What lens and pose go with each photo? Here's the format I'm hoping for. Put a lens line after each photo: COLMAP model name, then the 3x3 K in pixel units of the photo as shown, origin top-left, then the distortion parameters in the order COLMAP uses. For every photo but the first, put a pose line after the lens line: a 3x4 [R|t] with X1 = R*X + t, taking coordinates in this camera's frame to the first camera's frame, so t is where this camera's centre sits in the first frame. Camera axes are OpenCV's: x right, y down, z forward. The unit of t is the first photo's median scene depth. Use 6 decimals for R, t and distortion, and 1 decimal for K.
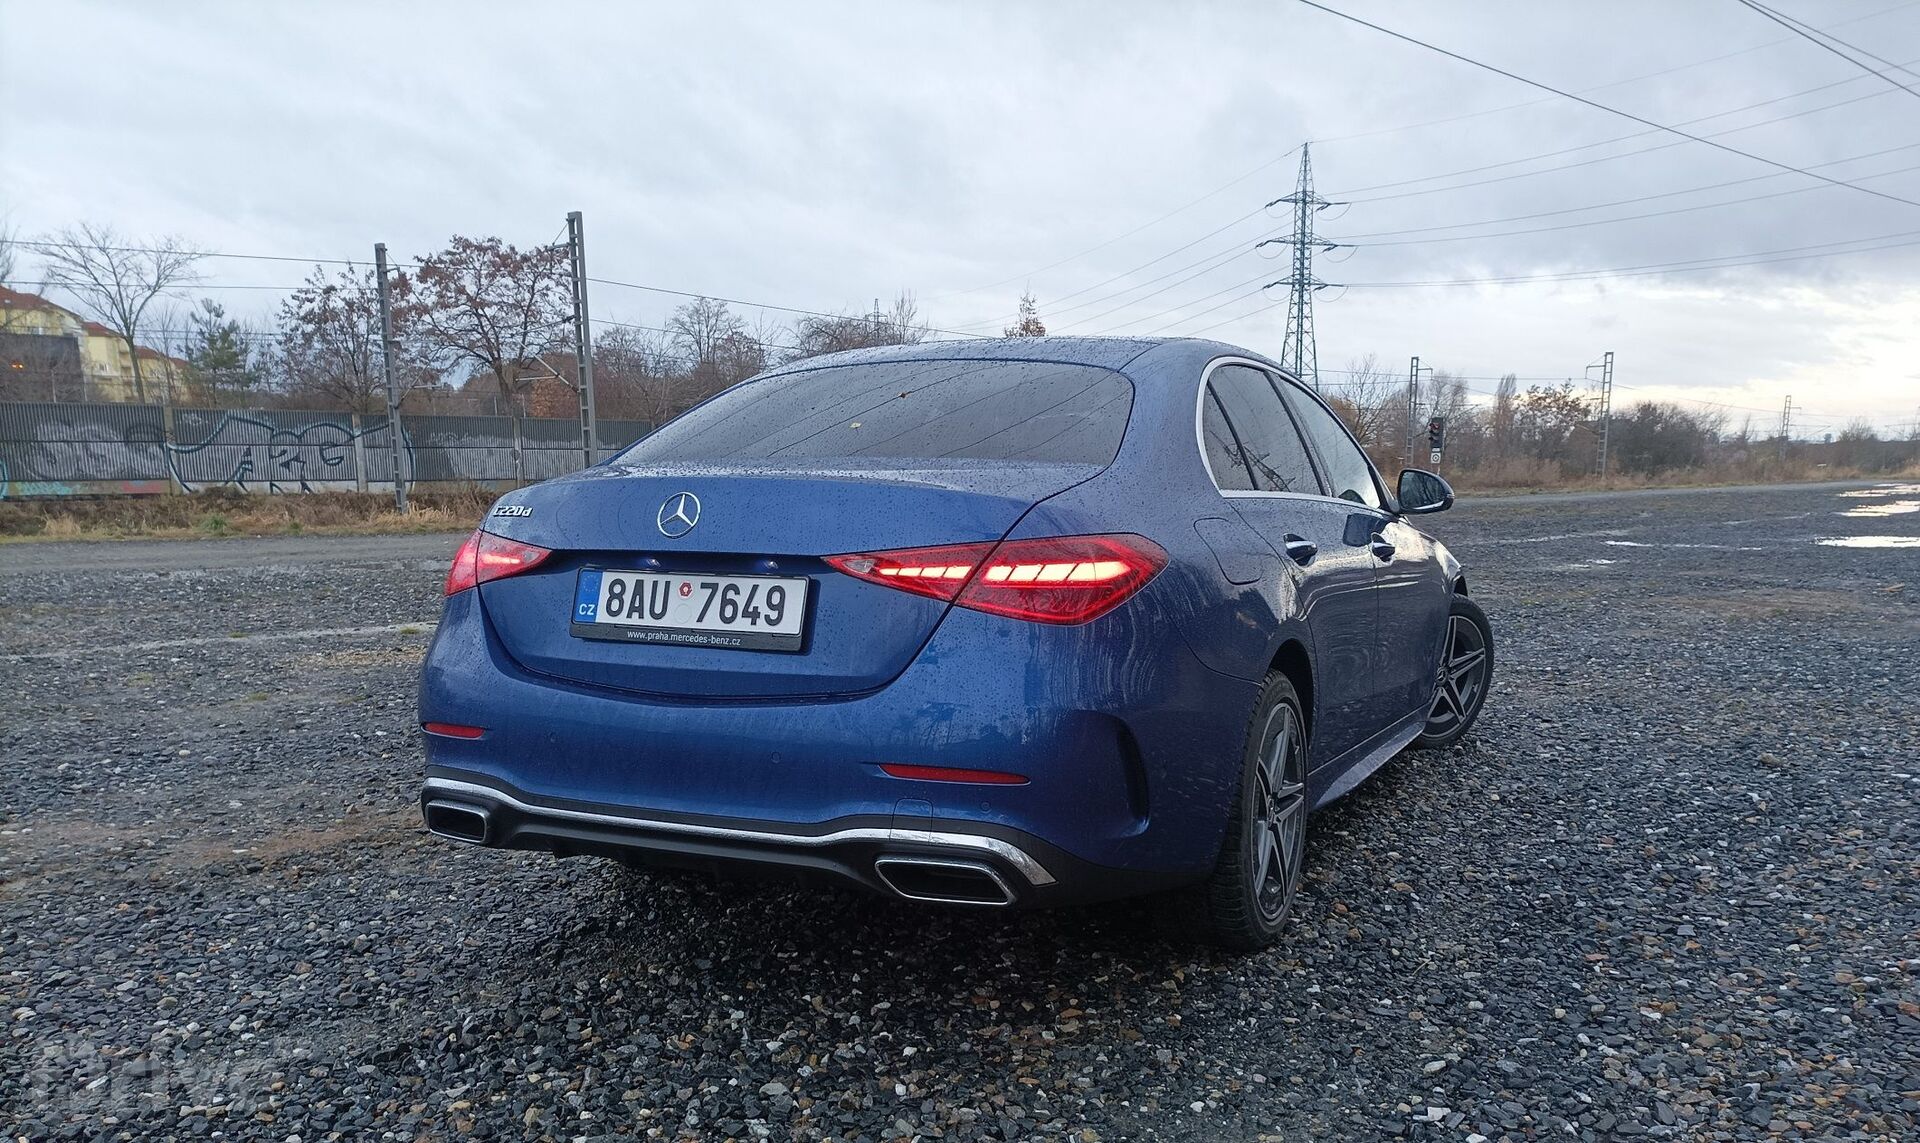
lens RADIAL K [[1468.8, 0, 964.1], [0, 1468.8, 620.6], [0, 0, 1]] dist [0.055488, 0.000805]
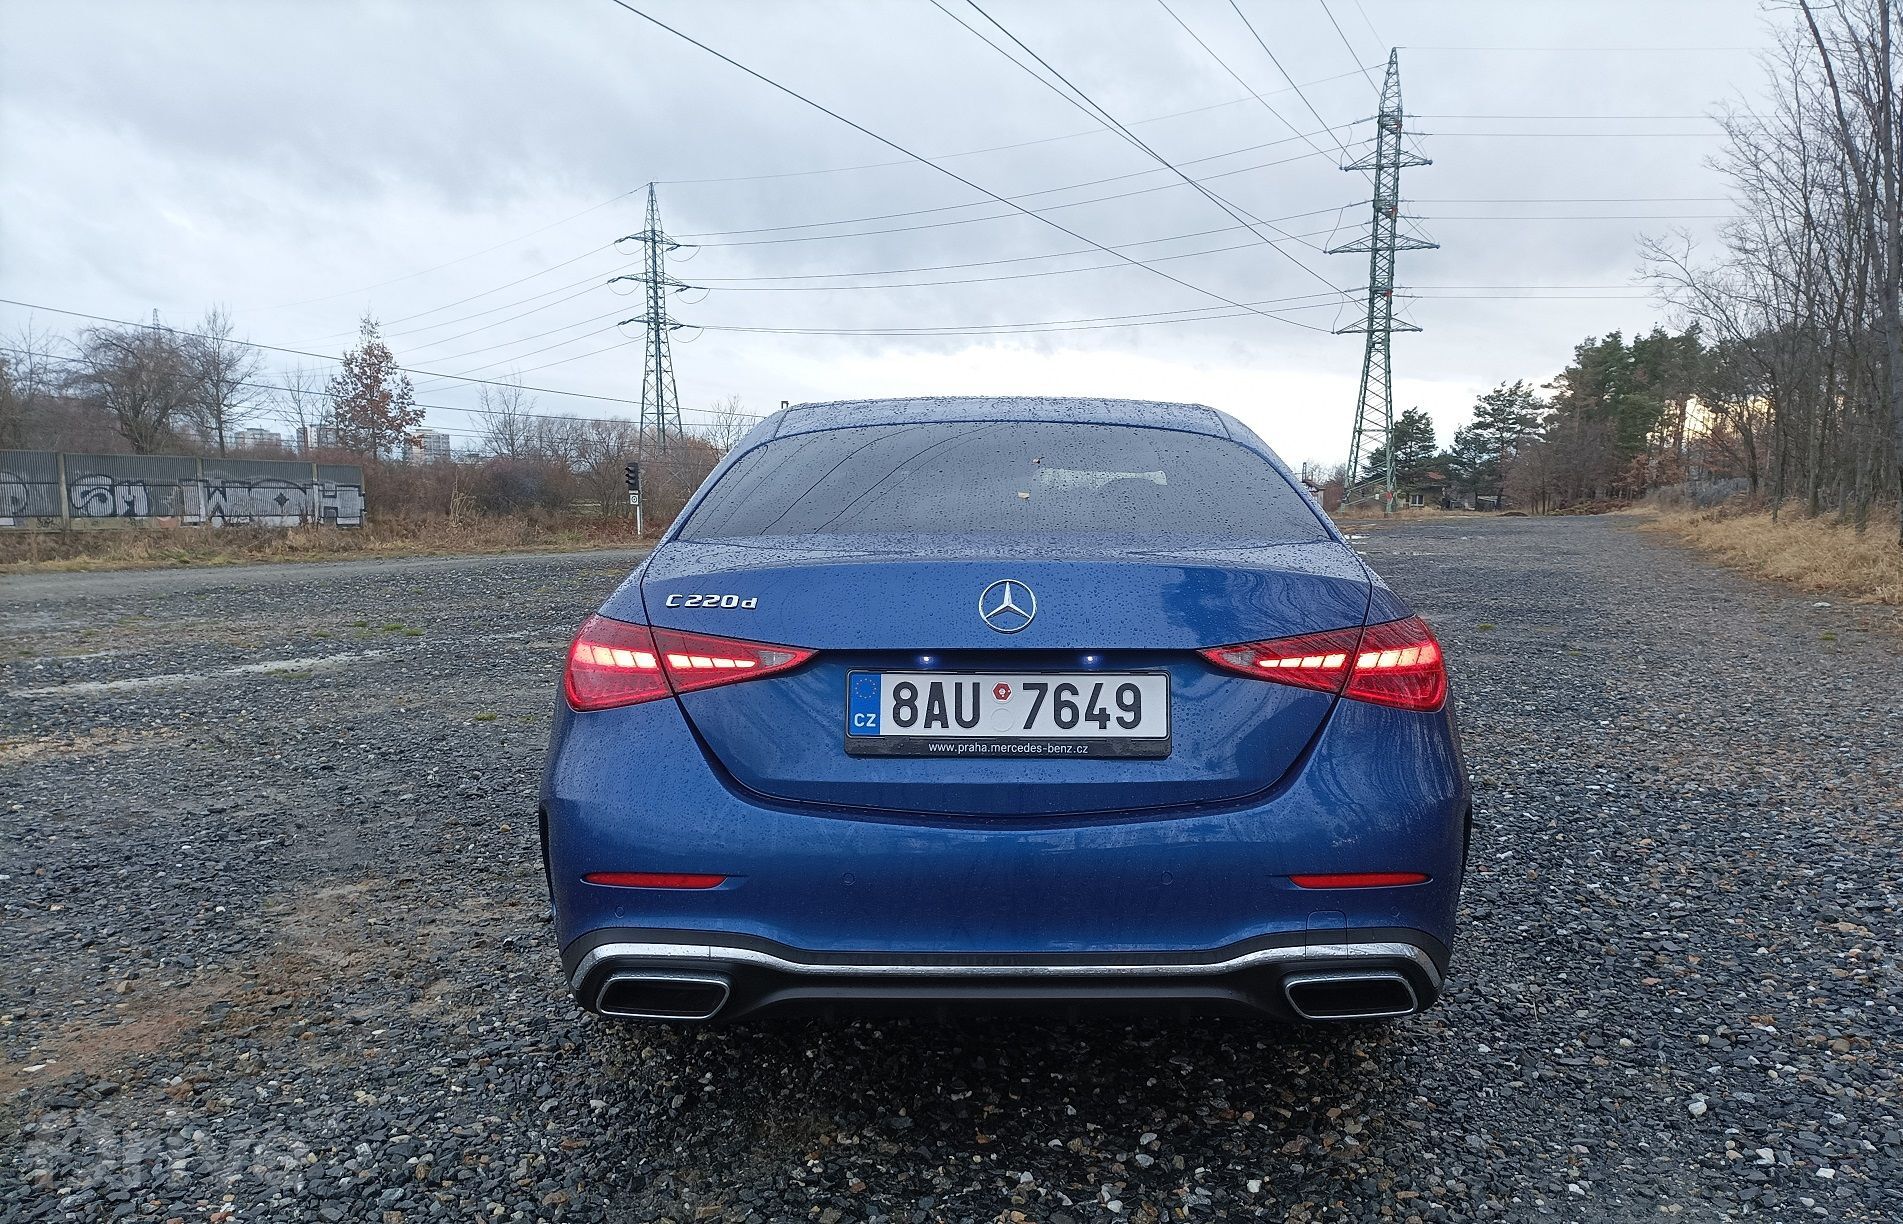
lens RADIAL K [[1482.3, 0, 956.6], [0, 1482.3, 642.6], [0, 0, 1]] dist [0.024591, -0.023426]
pose [[0.911739, -0.035383, 0.409243, -0.562376], [0.039906, 0.999200, -0.002514, -0.048194], [-0.408827, 0.018623, 0.912422, 0.220421]]
